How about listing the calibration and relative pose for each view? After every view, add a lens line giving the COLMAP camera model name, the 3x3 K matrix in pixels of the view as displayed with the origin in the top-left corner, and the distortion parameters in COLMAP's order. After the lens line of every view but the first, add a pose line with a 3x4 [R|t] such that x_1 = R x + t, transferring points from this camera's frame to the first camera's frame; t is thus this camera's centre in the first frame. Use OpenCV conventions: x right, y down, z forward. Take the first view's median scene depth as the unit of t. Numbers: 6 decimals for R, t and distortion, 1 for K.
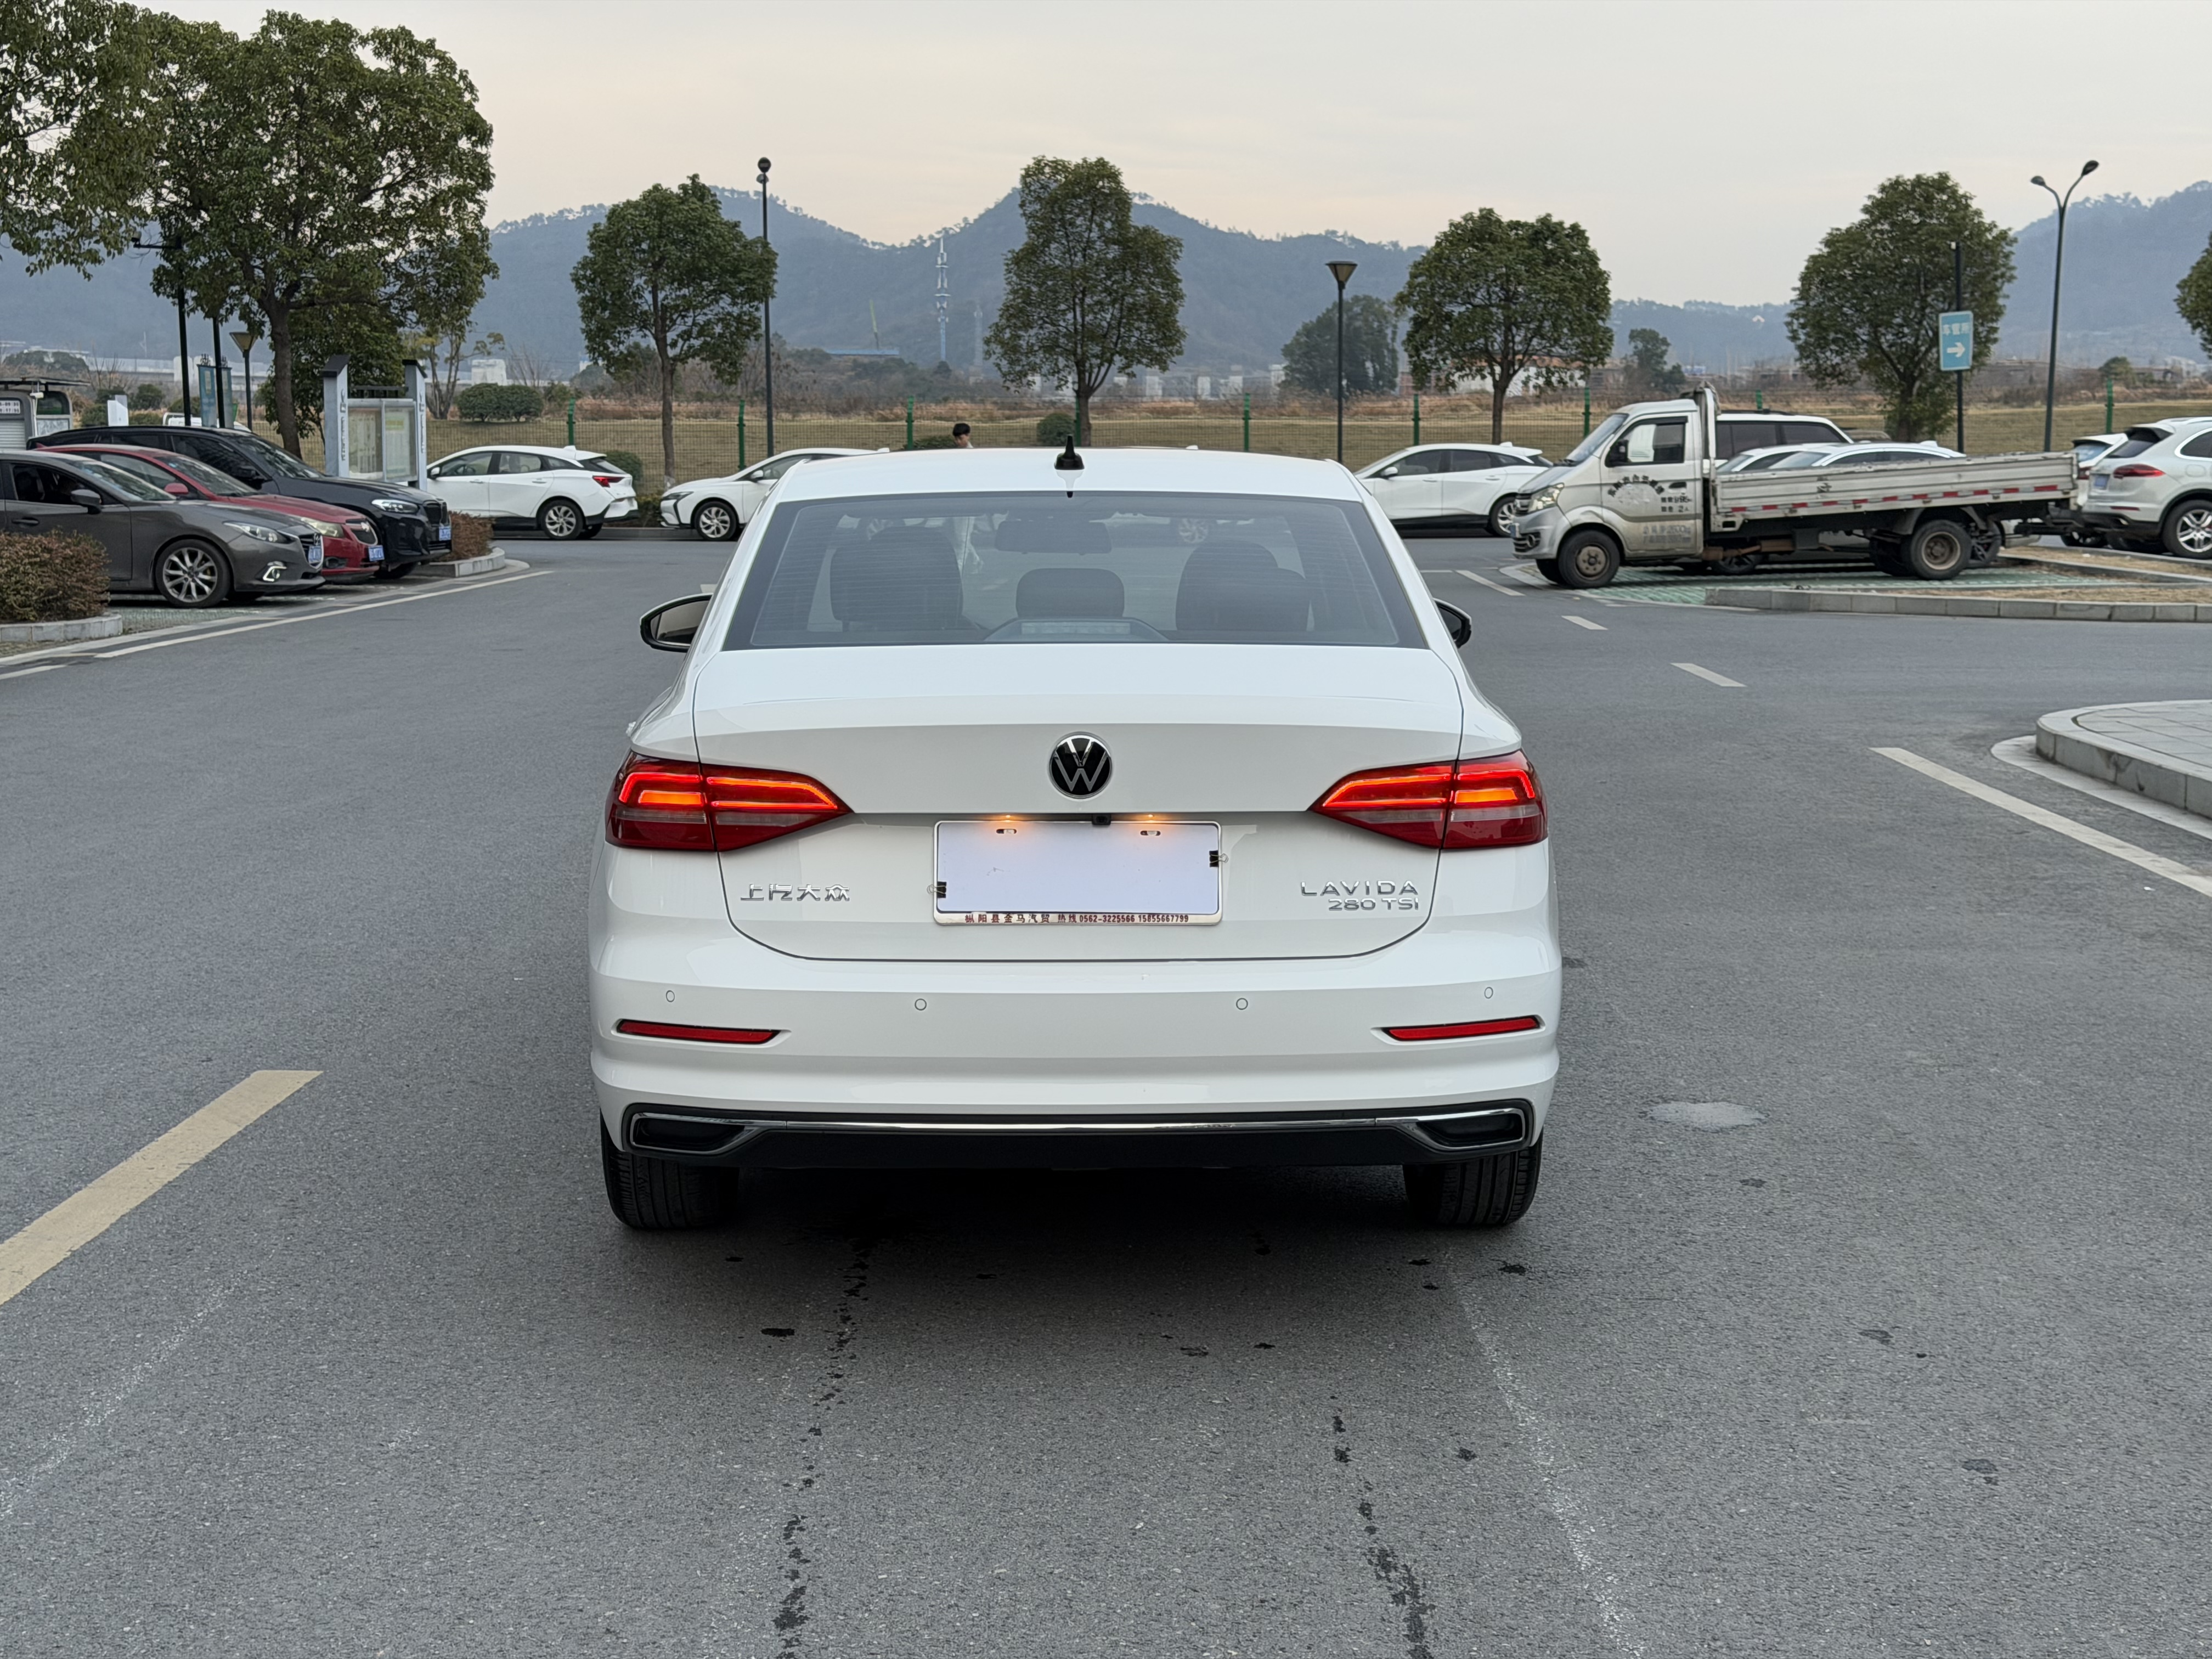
lens RADIAL K [[3053.3, 0, 1117.7], [0, 3053.3, 899.3], [0, 0, 1]] dist [0.211847, -0.498990]
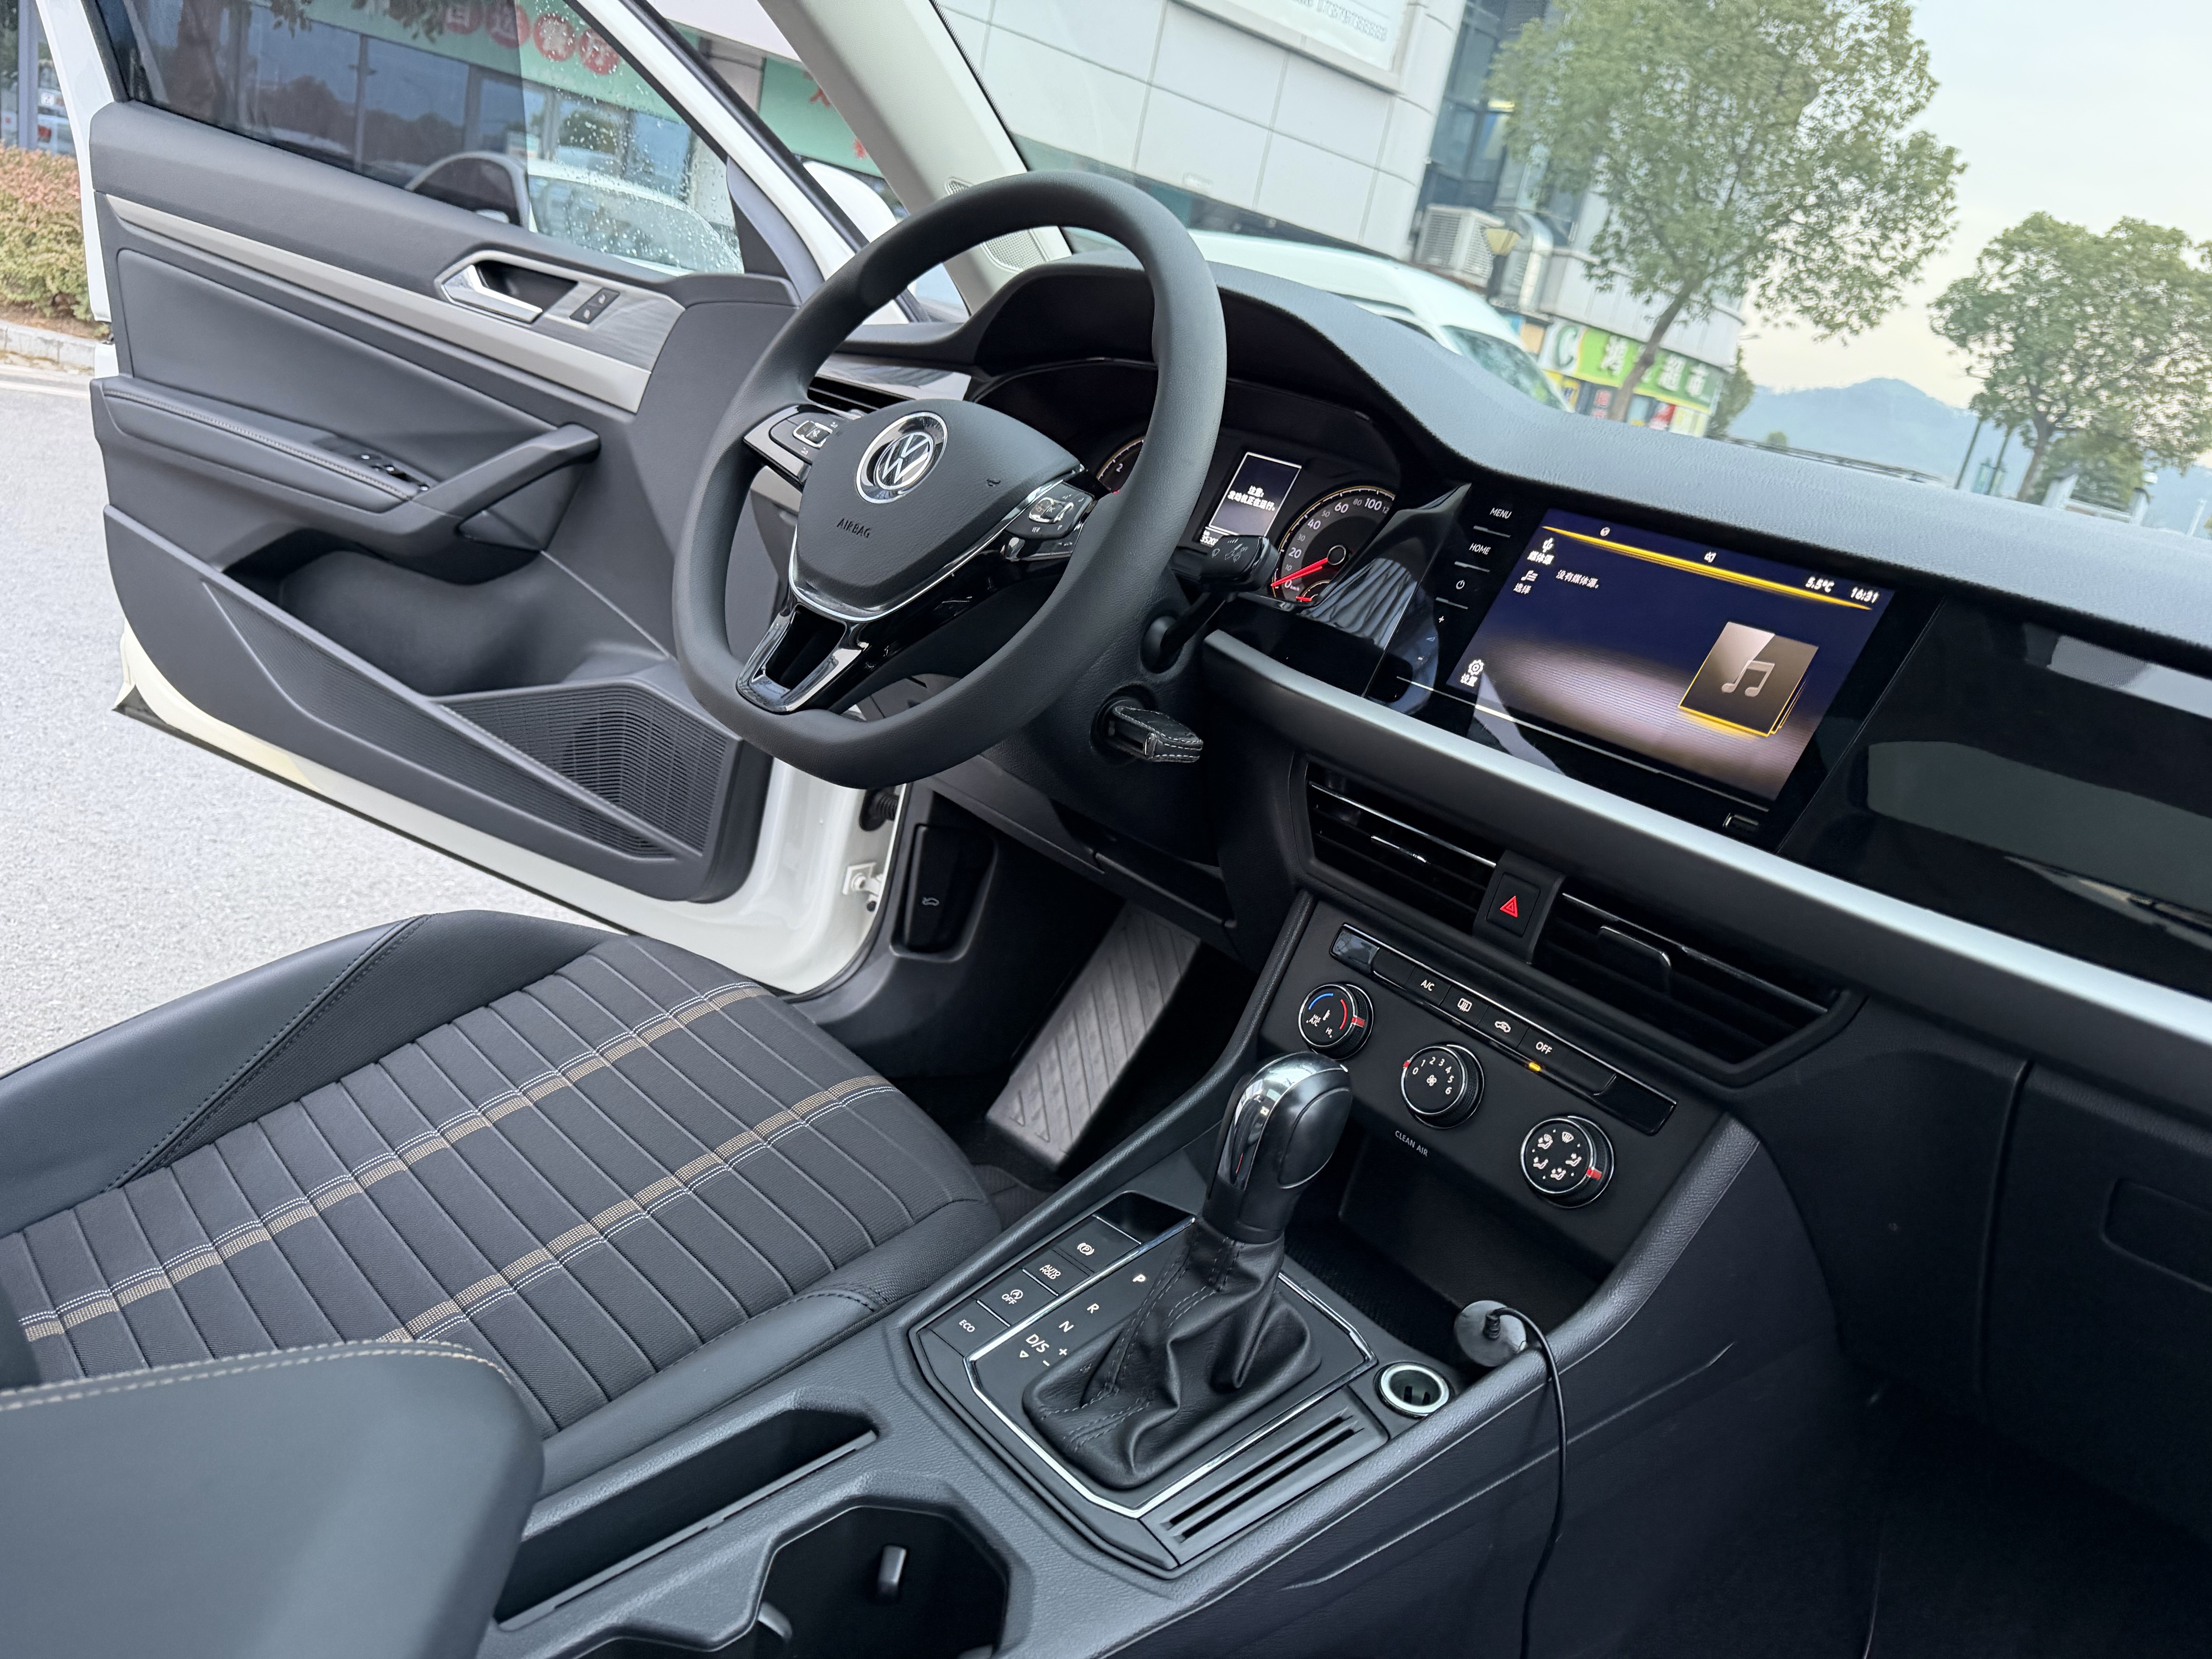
lens RADIAL K [[1568.4, 0, 1098.6], [0, 1568.4, 841.5], [0, 0, 1]] dist [0.067108, -0.087679]
pose [[0.647026, 0.351941, -0.676384, 0.009073], [-0.310239, 0.931864, 0.188100, -0.017438], [0.696498, 0.088135, 0.712126, 0.220200]]
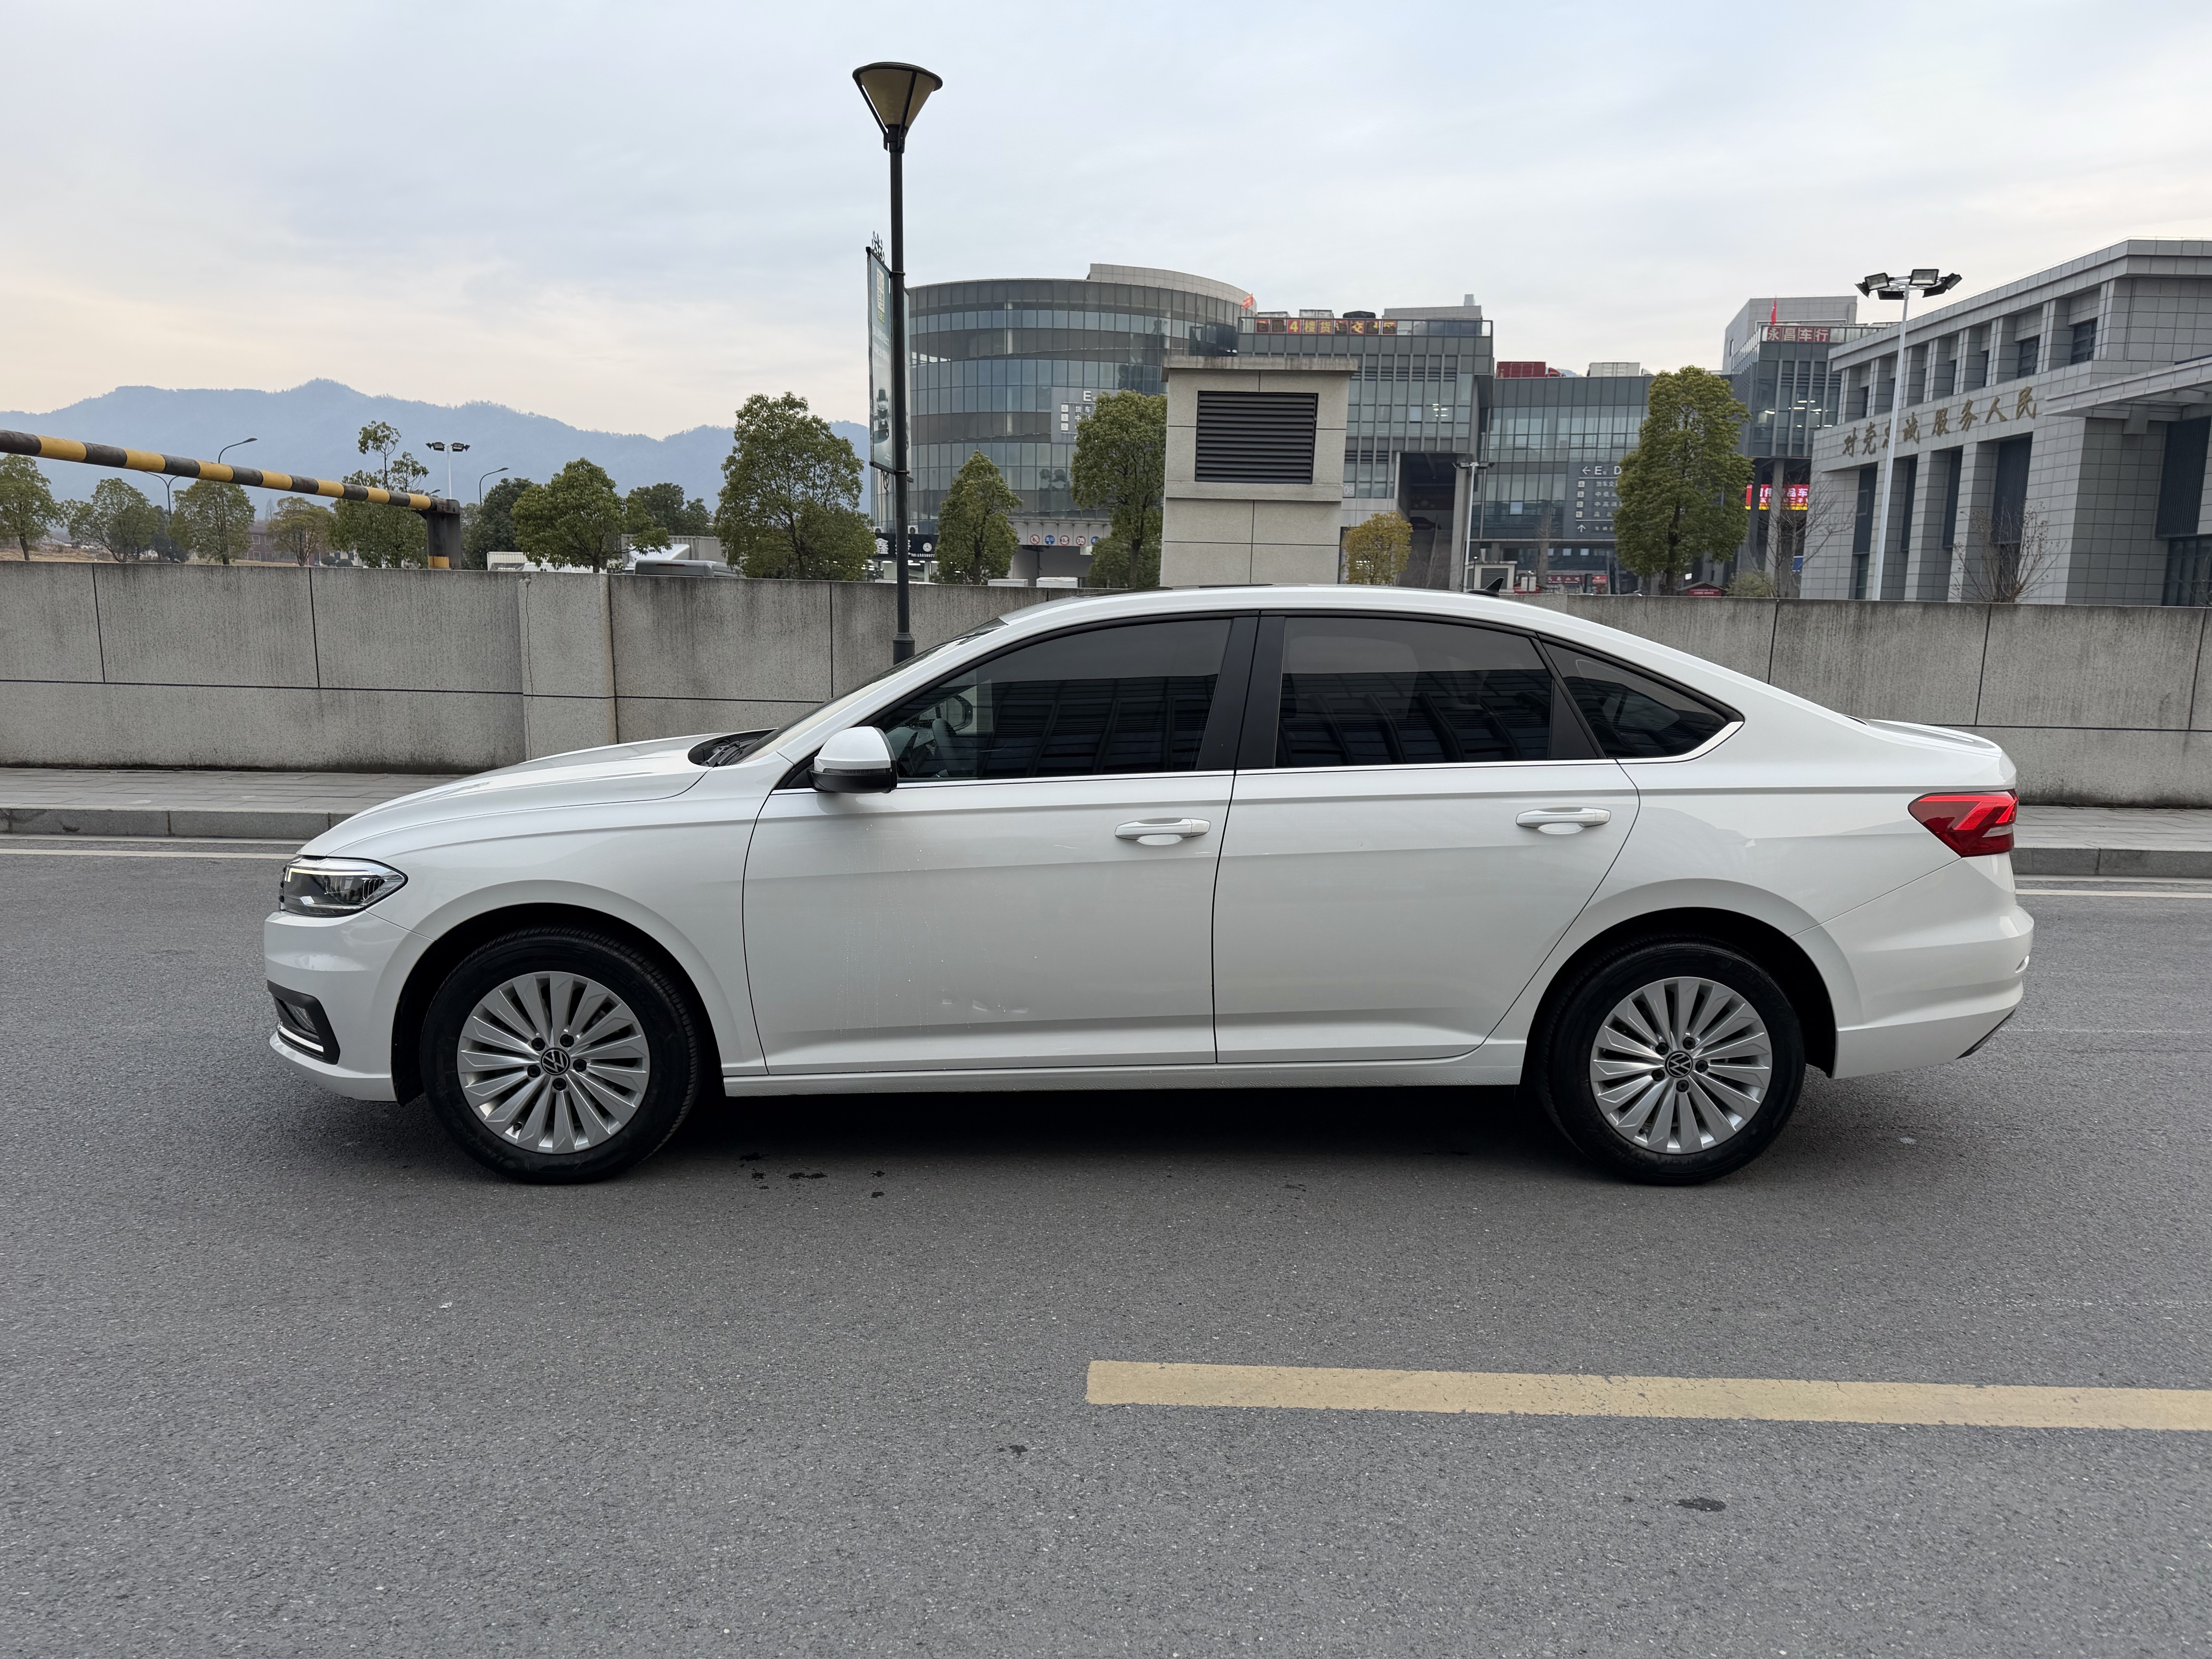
lens RADIAL K [[1553.0, 0, 1119.3], [0, 1553.0, 833.9], [0, 0, 1]] dist [0.090508, -0.139871]
pose [[-0.016989, -0.141899, 0.989735, -0.147553], [0.126454, 0.981625, 0.142907, -0.030894], [-0.991827, 0.127584, 0.001267, 0.227772]]
